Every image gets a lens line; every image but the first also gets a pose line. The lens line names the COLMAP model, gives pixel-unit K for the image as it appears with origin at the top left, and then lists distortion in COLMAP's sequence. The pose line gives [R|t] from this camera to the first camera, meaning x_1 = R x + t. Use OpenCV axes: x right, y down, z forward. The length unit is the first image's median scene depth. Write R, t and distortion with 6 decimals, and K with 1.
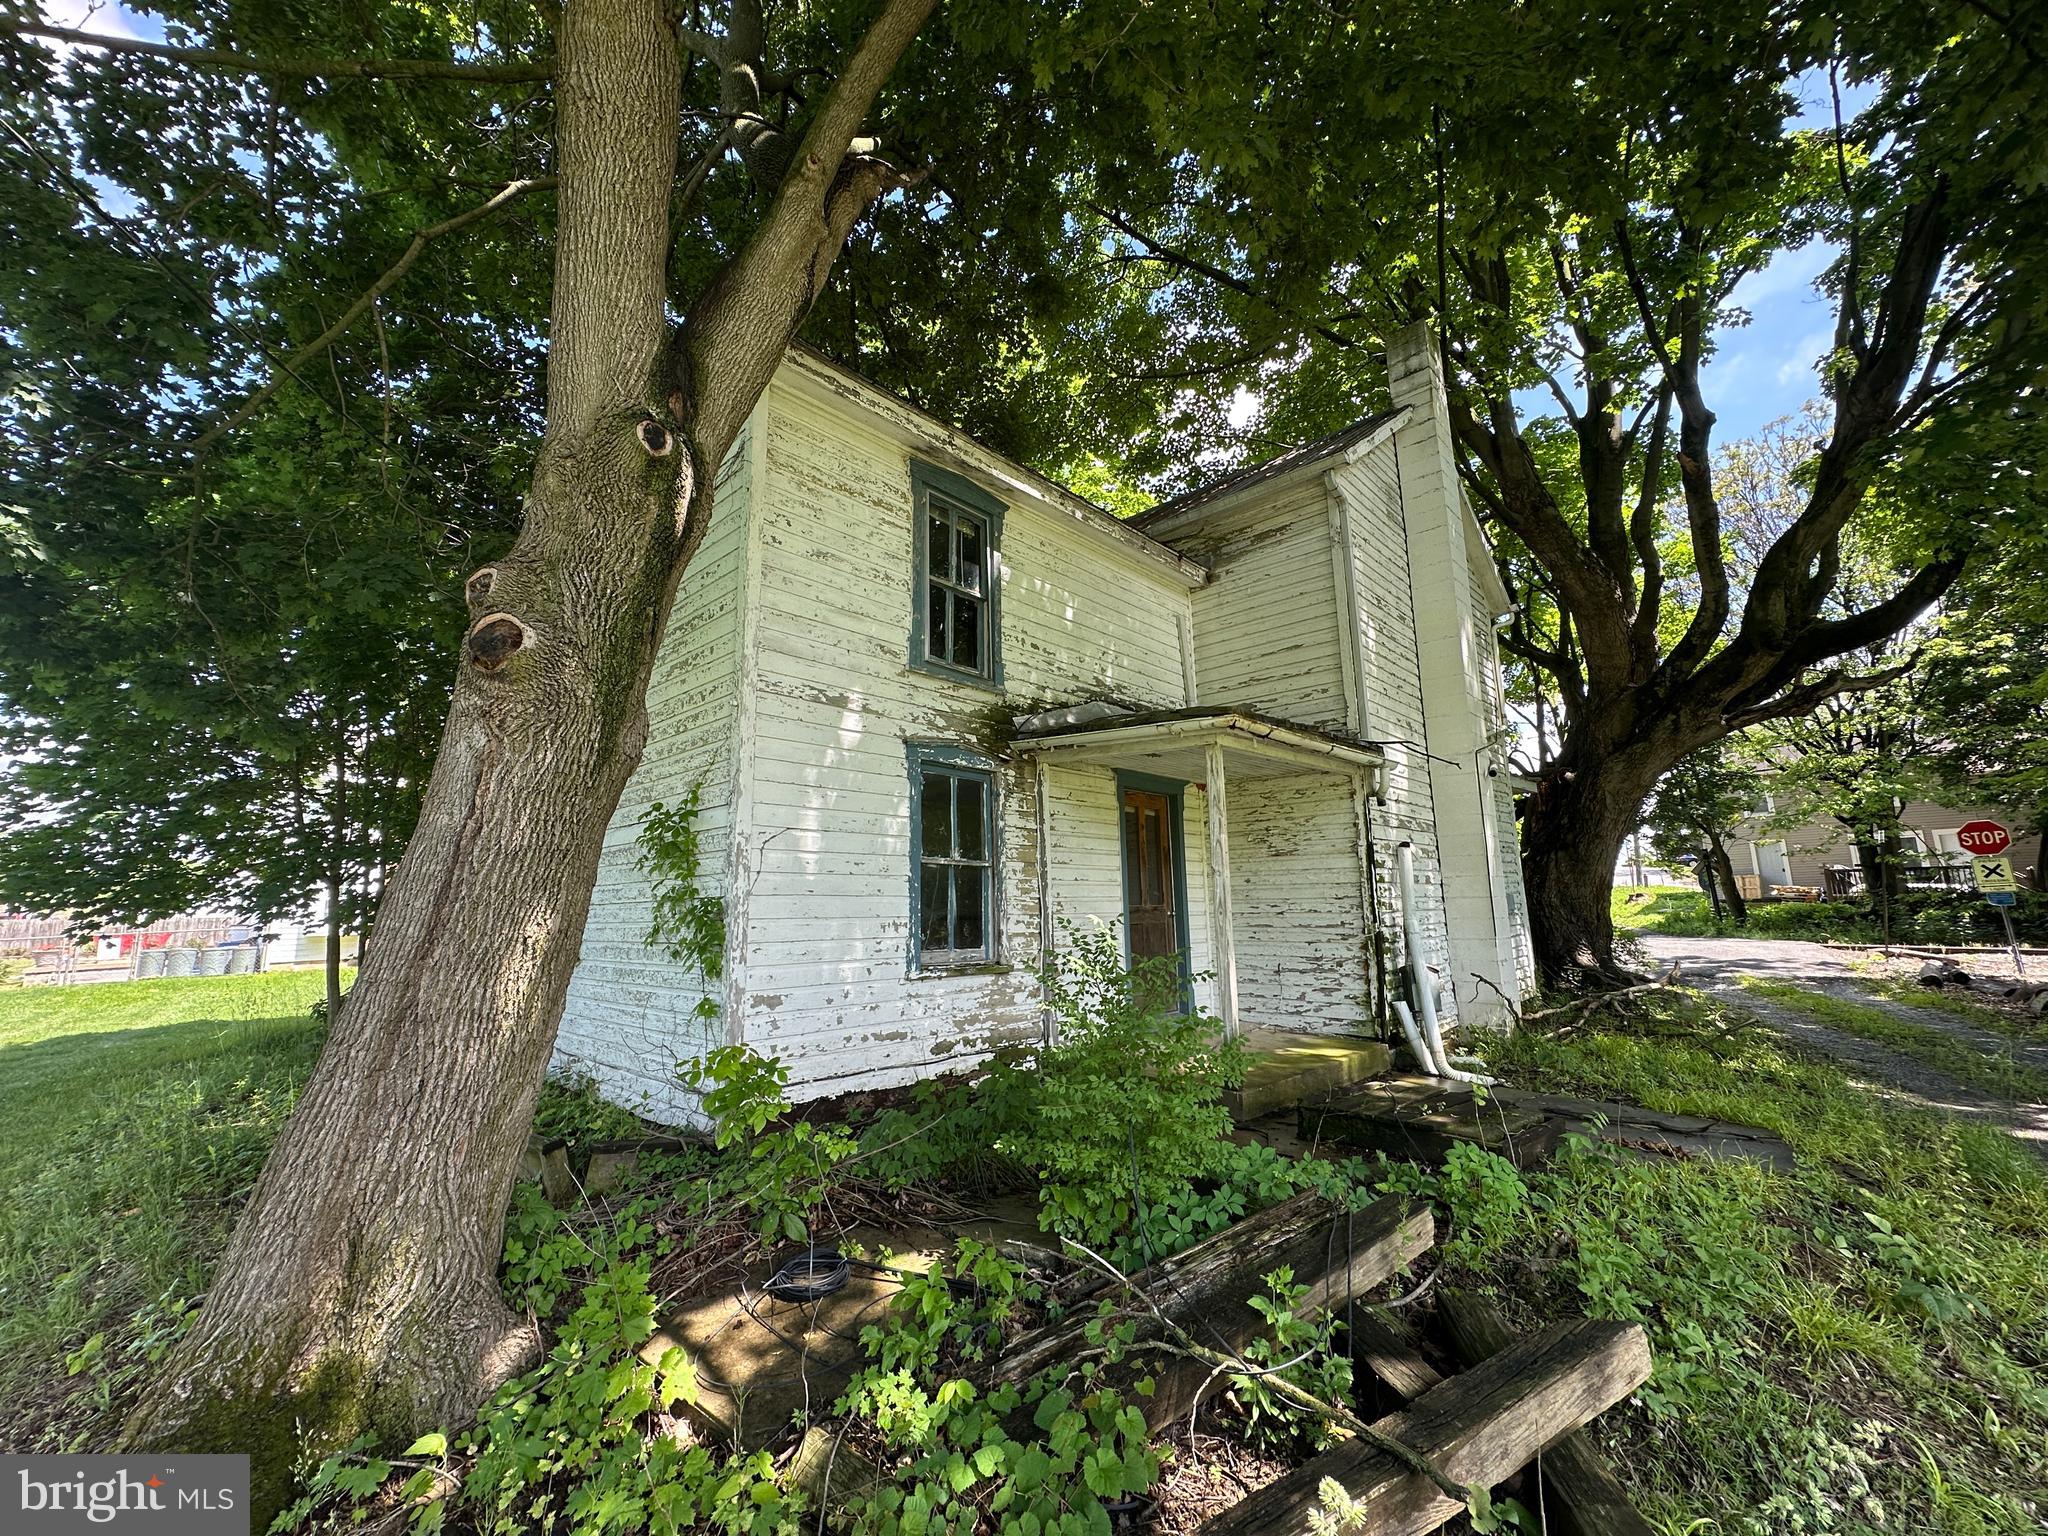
lens RADIAL K [[810.8, 0, 1016.1], [0, 810.8, 762.2], [0, 0, 1]] dist [-0.009056, 0.000183]
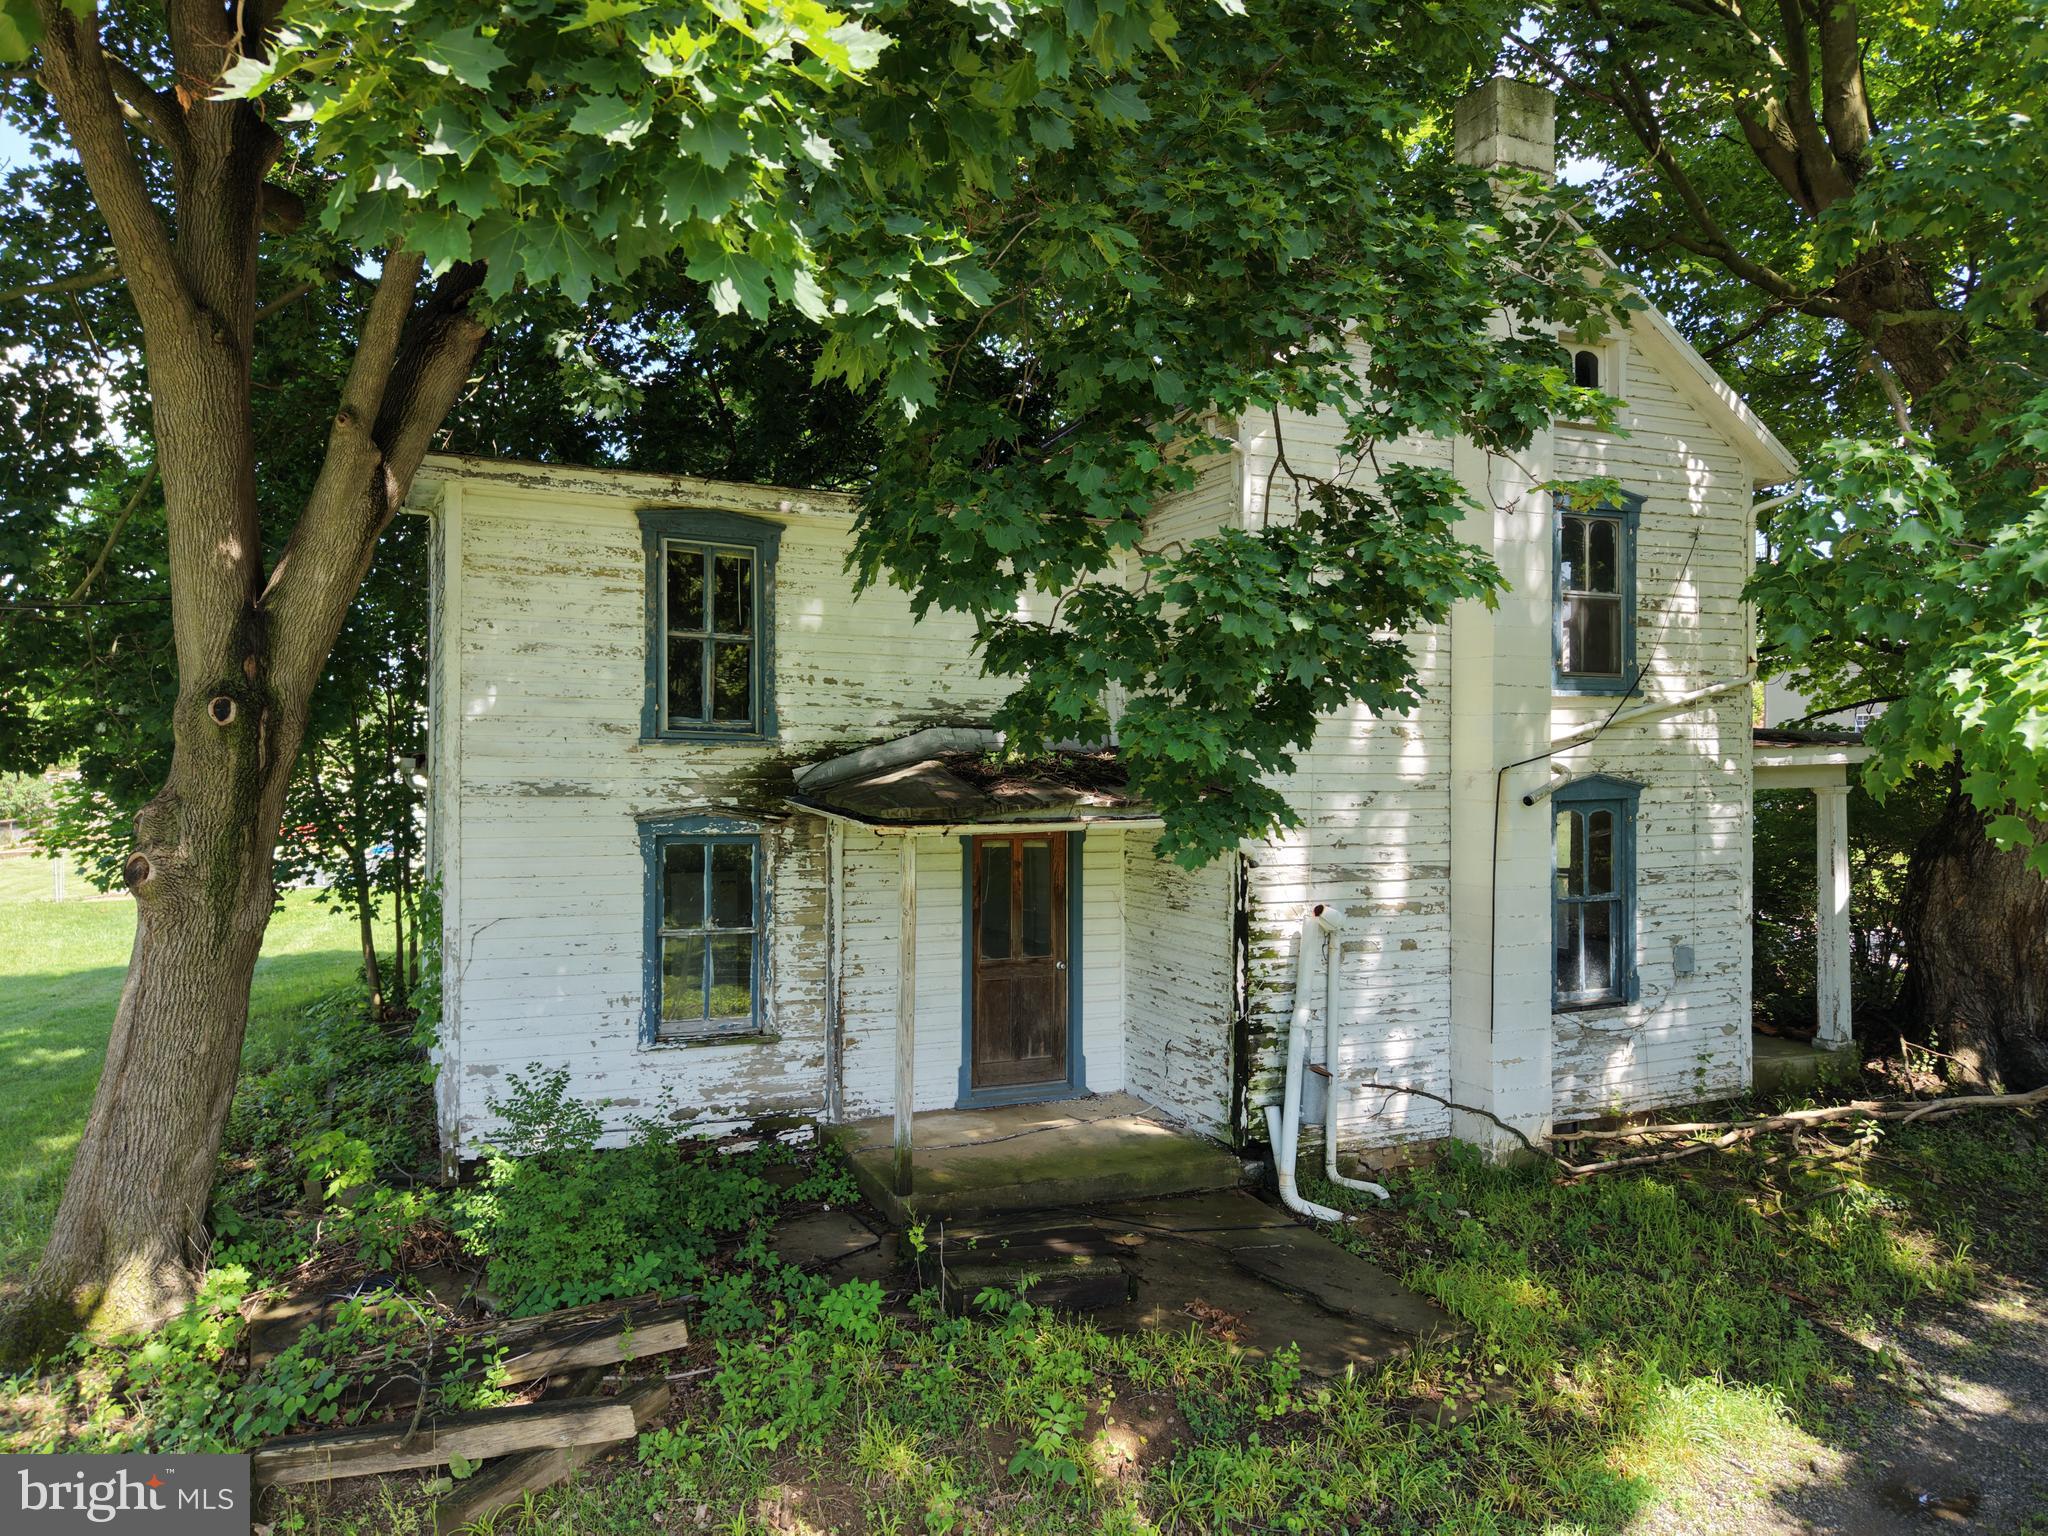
lens RADIAL K [[1414.5, 0, 1027.8], [0, 1414.5, 766.4], [0, 0, 1]] dist [0.051115, -0.003817]
pose [[0.933411, 0.018230, -0.358346, 0.876234], [0.044506, 0.985114, 0.166044, -0.334640], [0.356039, -0.170936, 0.918704, -0.398295]]
